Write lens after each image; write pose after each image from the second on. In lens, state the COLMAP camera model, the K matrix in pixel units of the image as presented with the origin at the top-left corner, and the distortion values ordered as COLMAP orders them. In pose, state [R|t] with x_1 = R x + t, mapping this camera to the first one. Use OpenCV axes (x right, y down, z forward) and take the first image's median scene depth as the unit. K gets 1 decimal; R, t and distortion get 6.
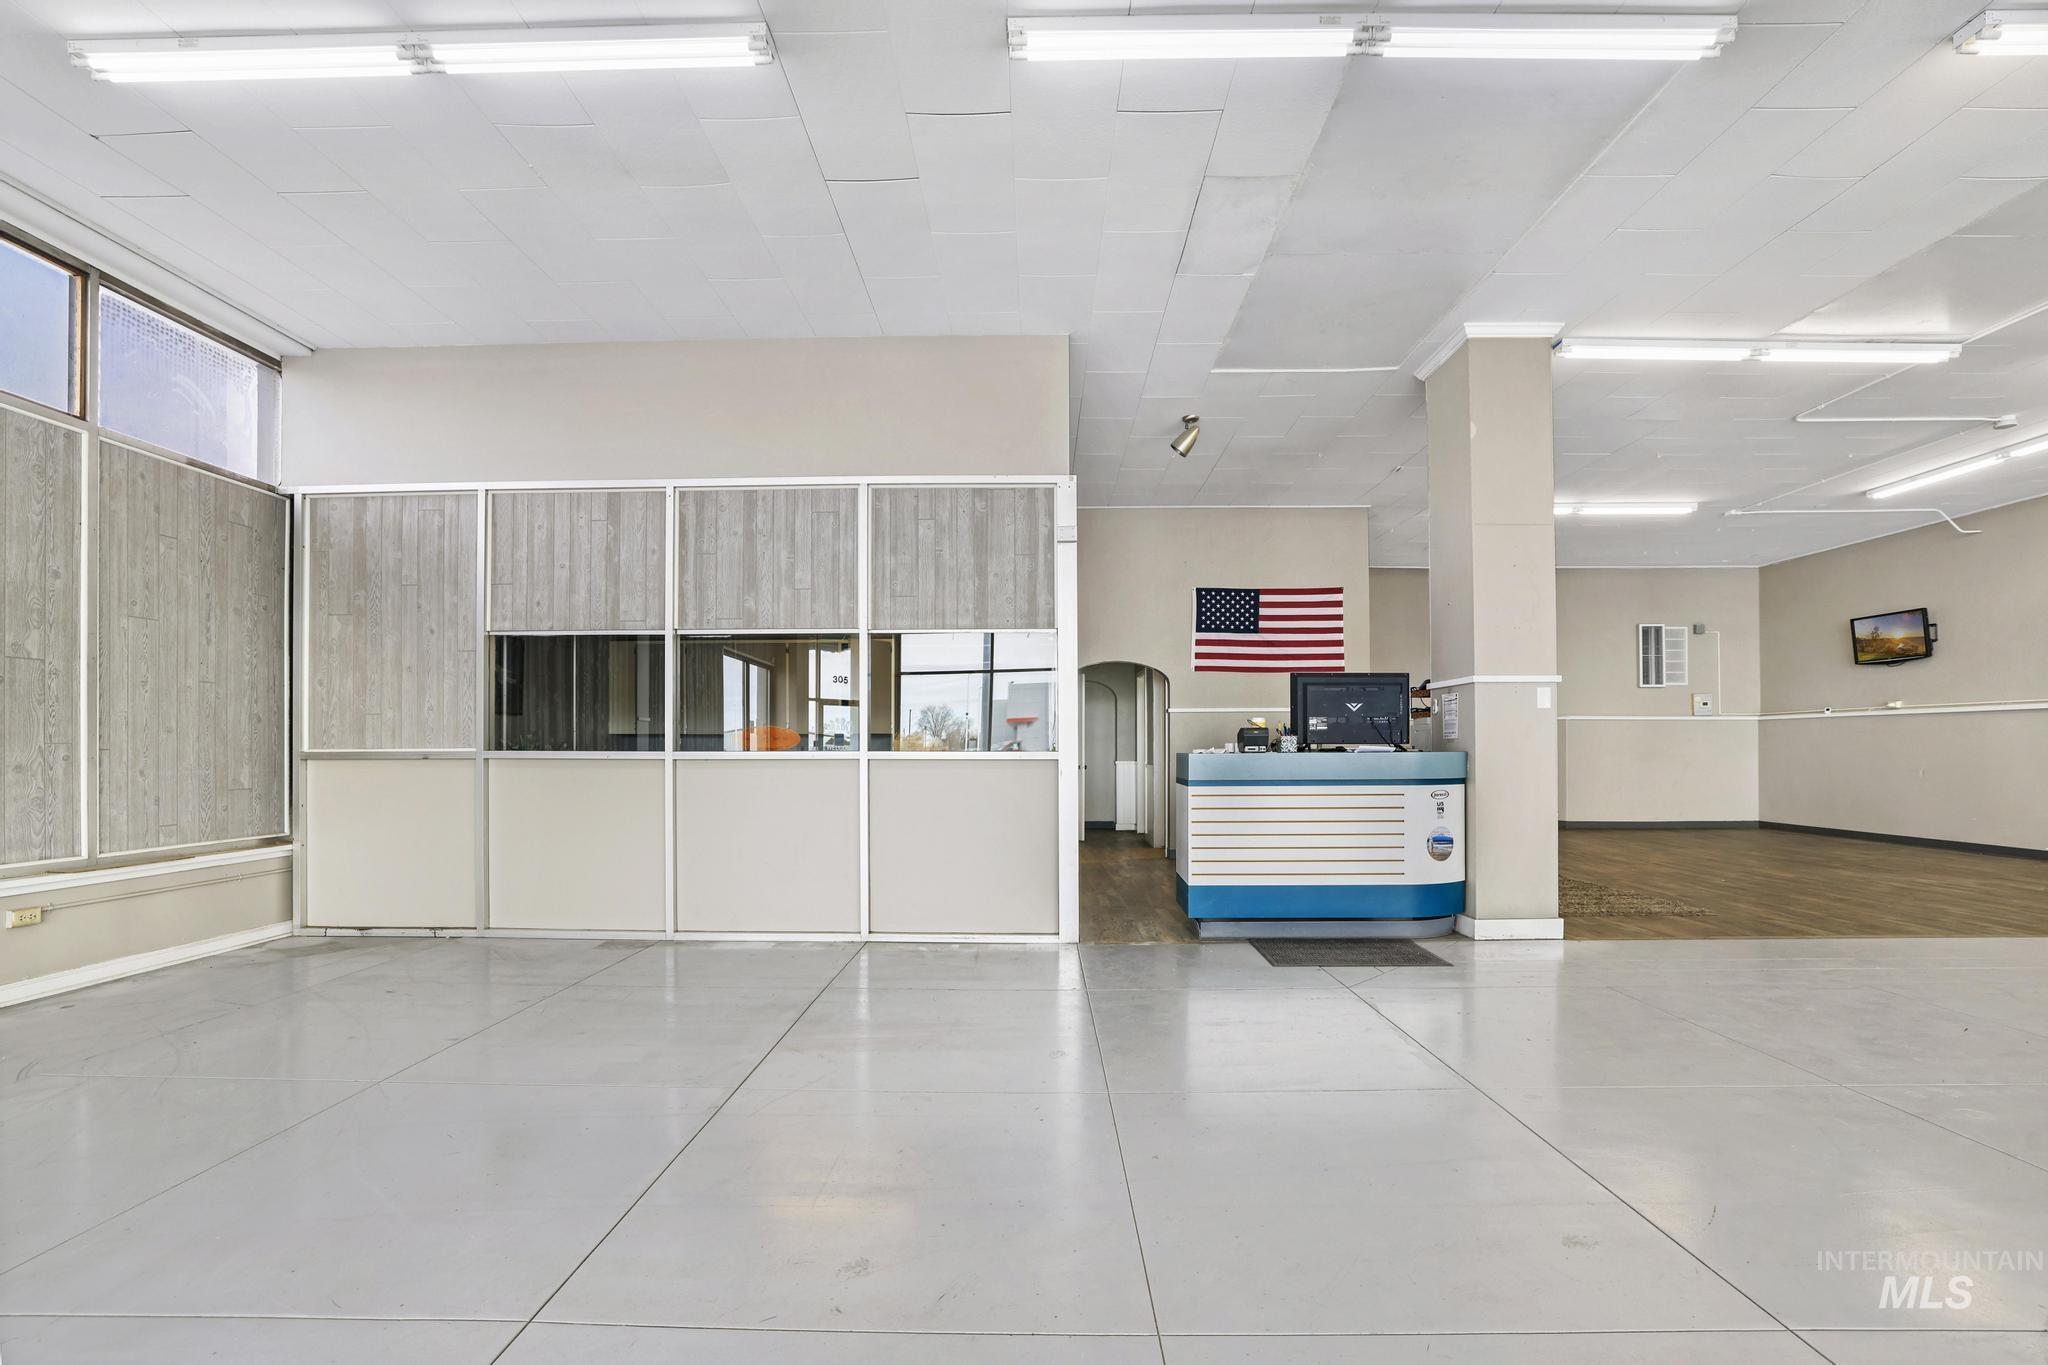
lens RADIAL K [[897.3, 0, 1026.1], [0, 897.3, 742.6], [0, 0, 1]] dist [-0.023135, 0.001715]
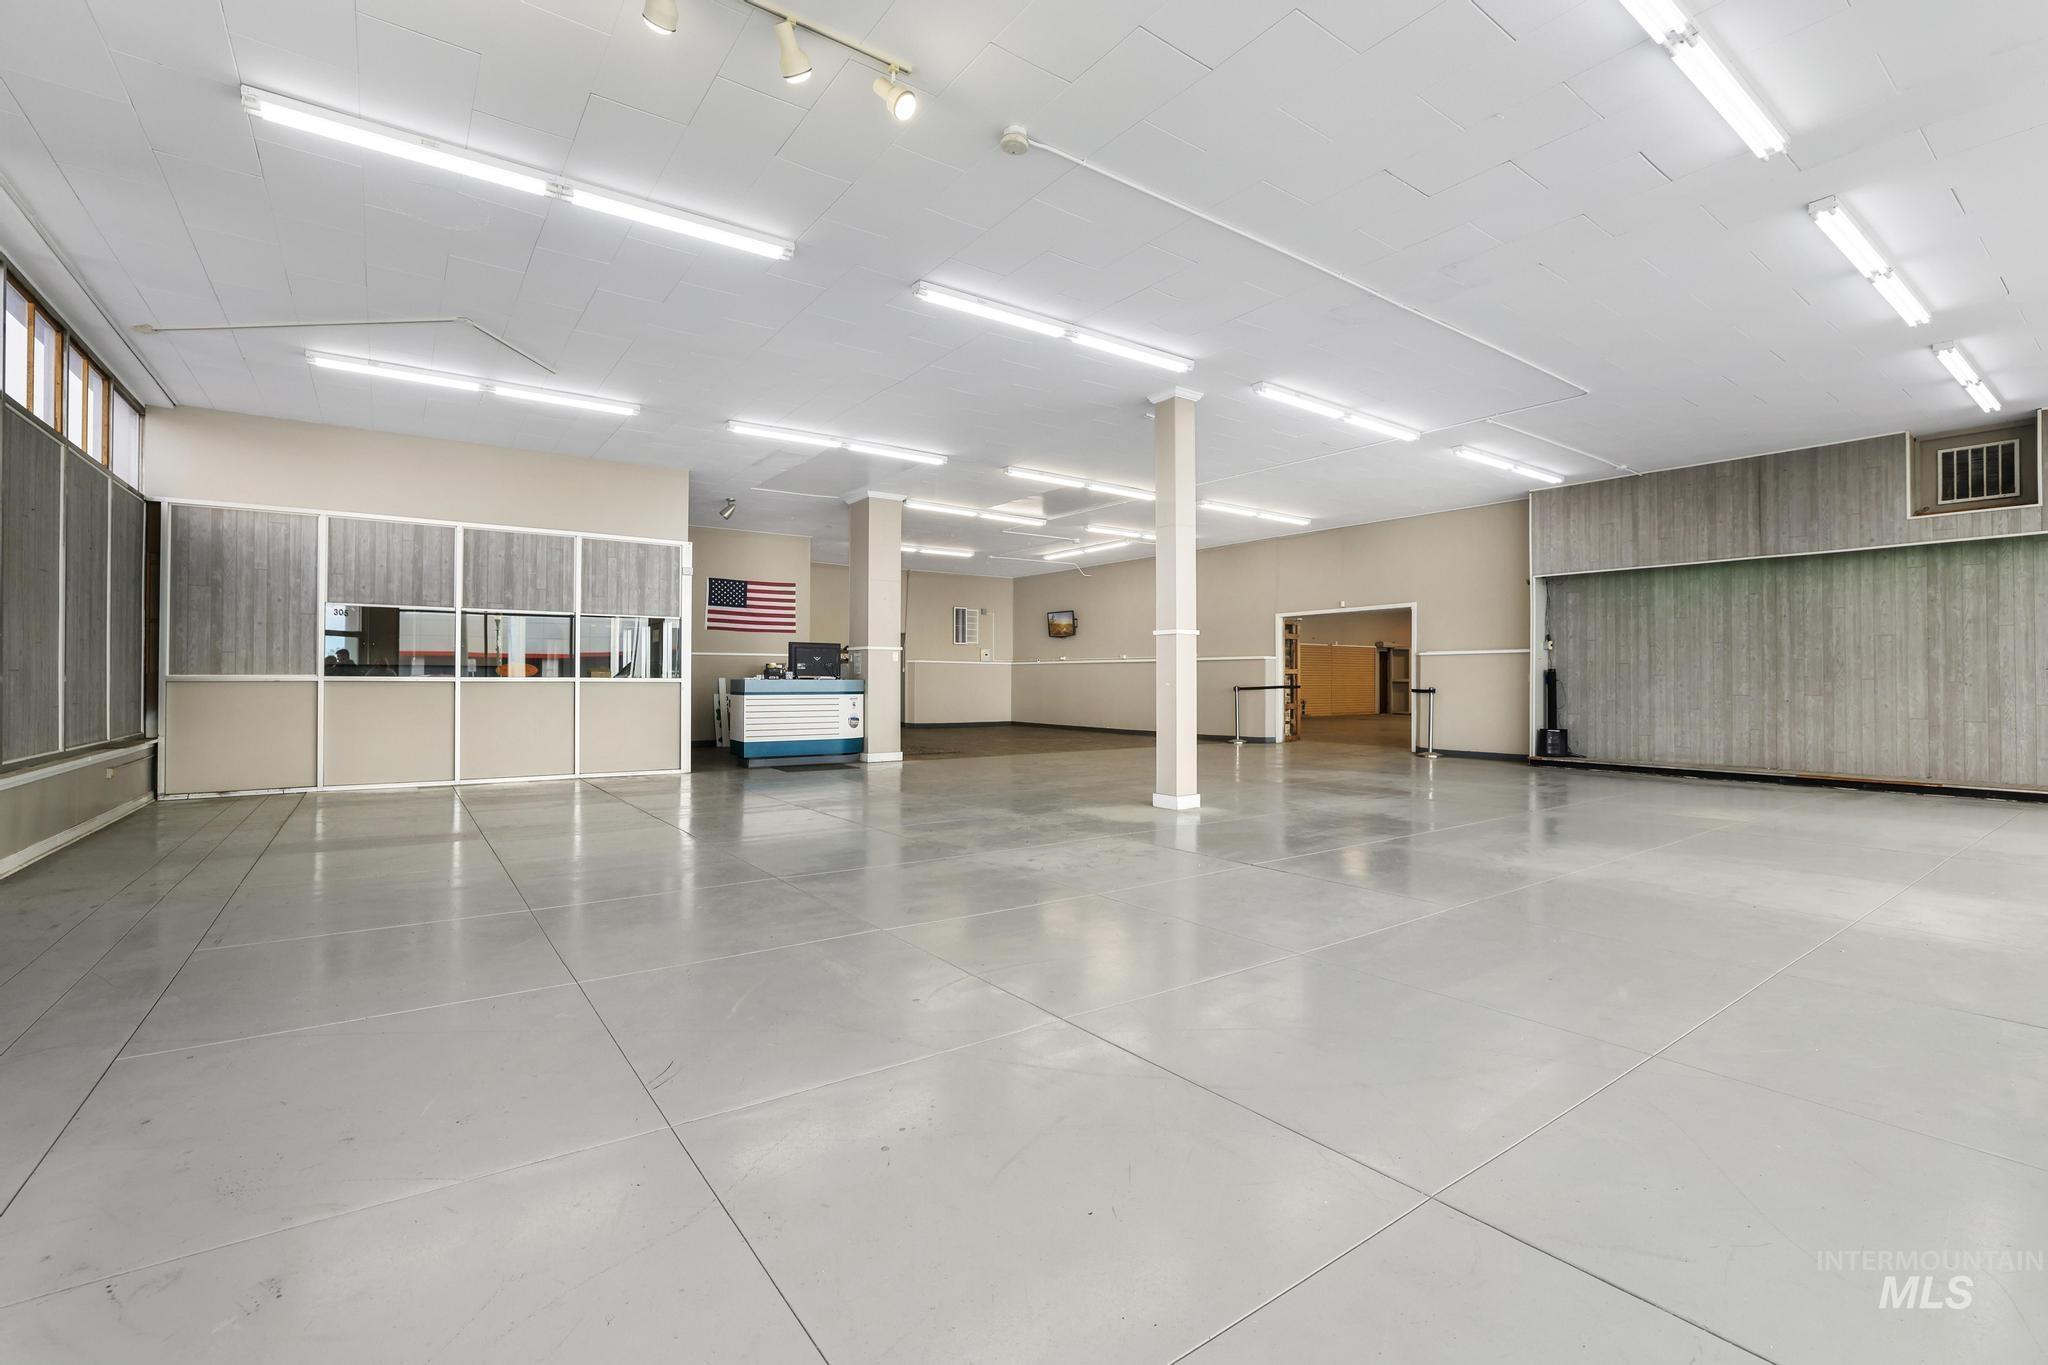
lens RADIAL K [[897.3, 0, 1021.0], [0, 897.3, 681.8], [0, 0, 1]] dist [-0.023135, 0.001715]
pose [[0.799294, 0.004260, 0.600925, -0.555835], [-0.008761, 0.999951, 0.004564, 0.002095], [-0.600876, -0.008913, 0.799292, -1.054613]]
